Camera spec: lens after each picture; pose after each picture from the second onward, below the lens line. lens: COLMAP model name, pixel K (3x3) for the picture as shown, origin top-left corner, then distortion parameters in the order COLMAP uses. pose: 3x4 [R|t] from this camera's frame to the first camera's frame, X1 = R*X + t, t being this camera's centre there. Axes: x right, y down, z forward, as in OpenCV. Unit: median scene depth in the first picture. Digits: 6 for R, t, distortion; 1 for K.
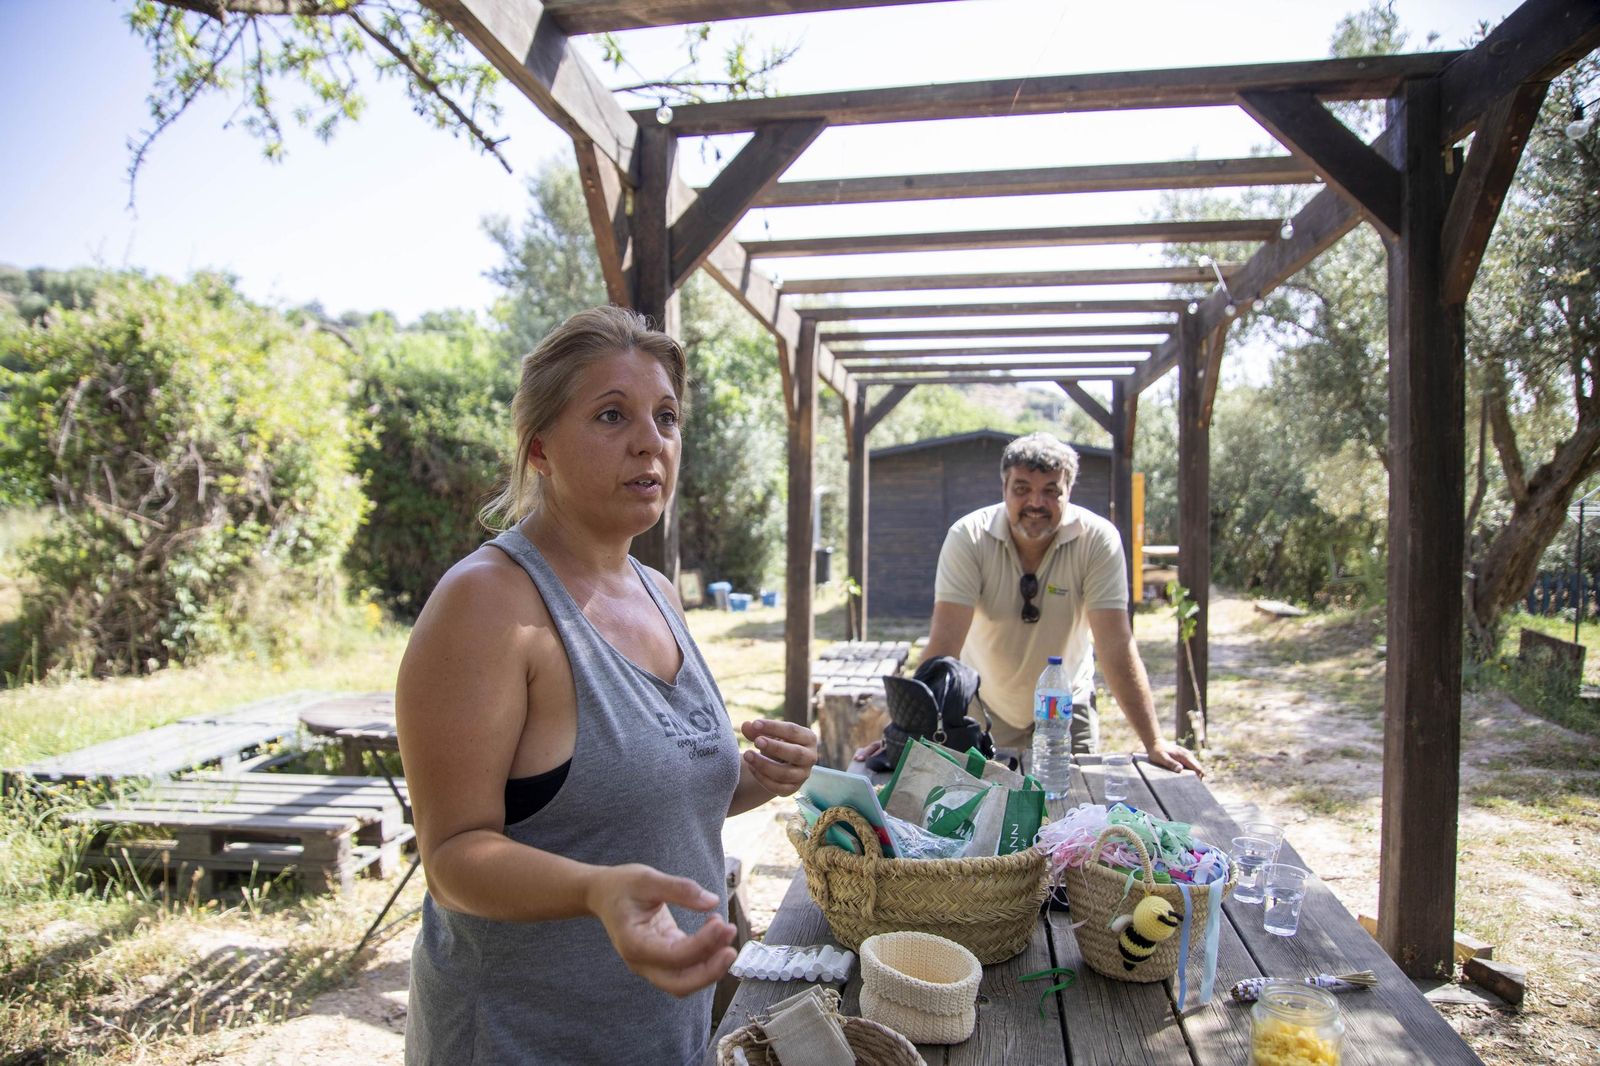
lens RADIAL K [[1240.2, 0, 800.0], [0, 1240.2, 533.0], [0, 0, 1]] dist [-0.011786, -0.003596]
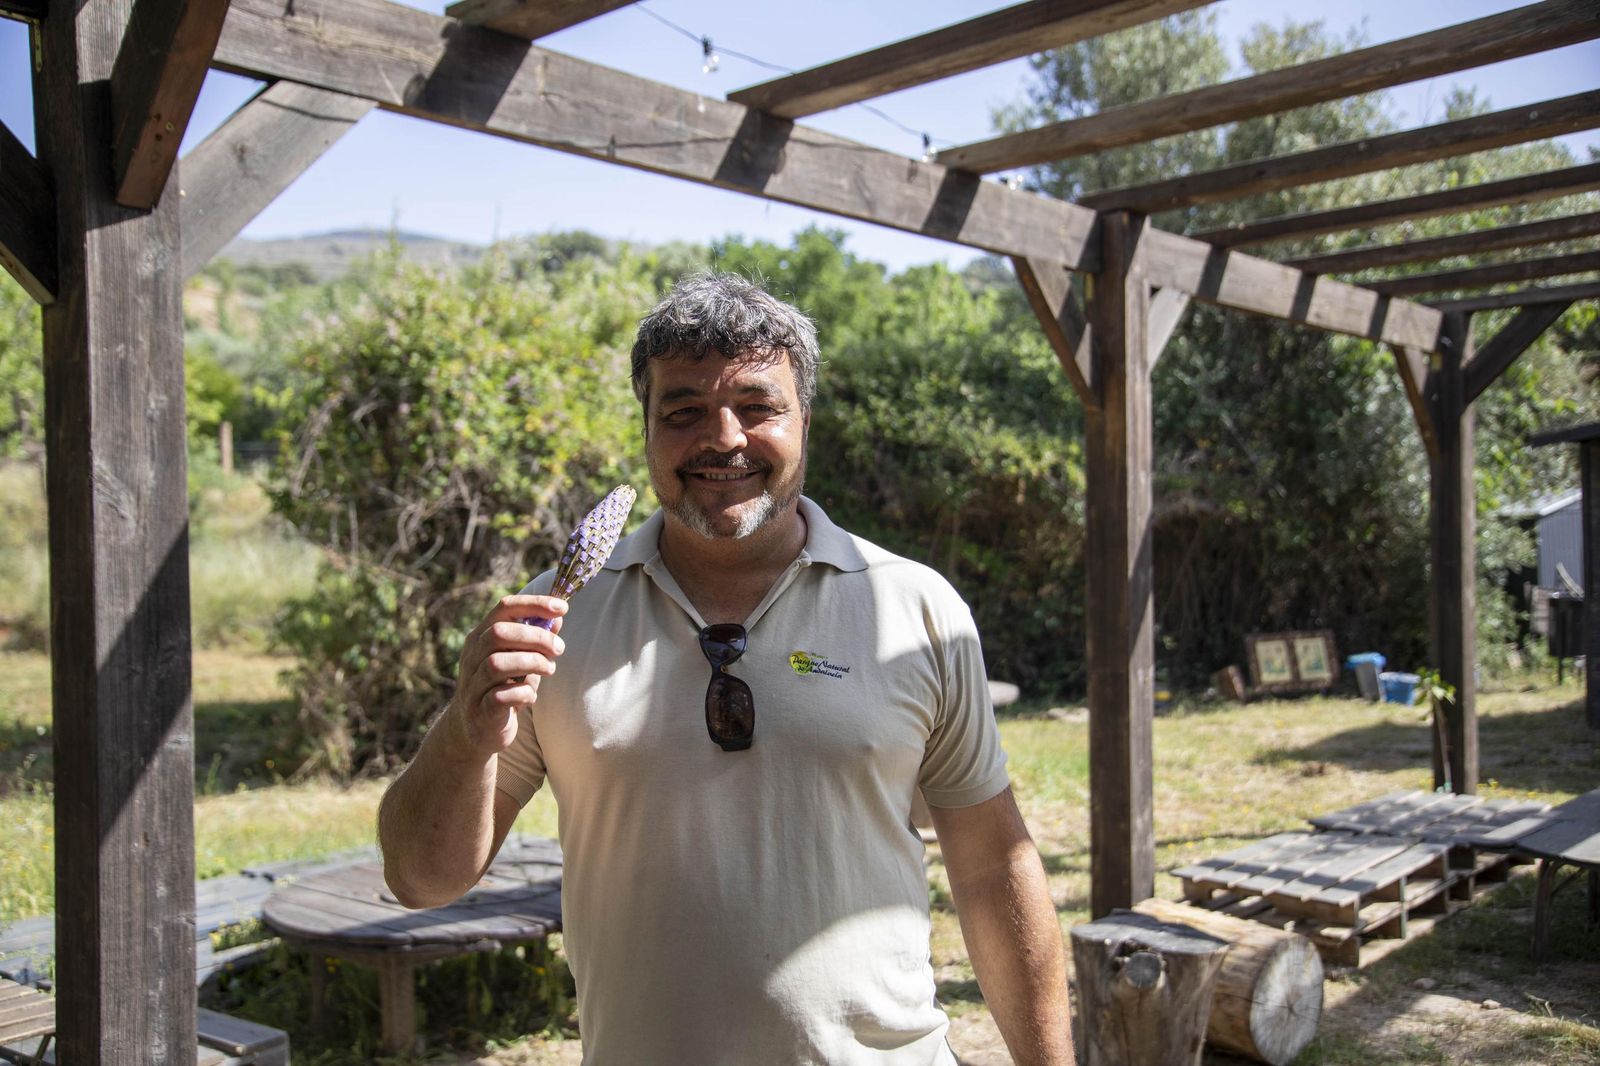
lens RADIAL K [[1657.0, 0, 800.0], [0, 1657.0, 533.0], [0, 0, 1]] dist [0.078291, -0.003330]
pose [[0.846989, -0.014467, -0.531413, 0.187008], [0.012122, 0.999895, -0.007900, -0.021325], [0.531472, 0.000249, 0.847076, 0.214018]]
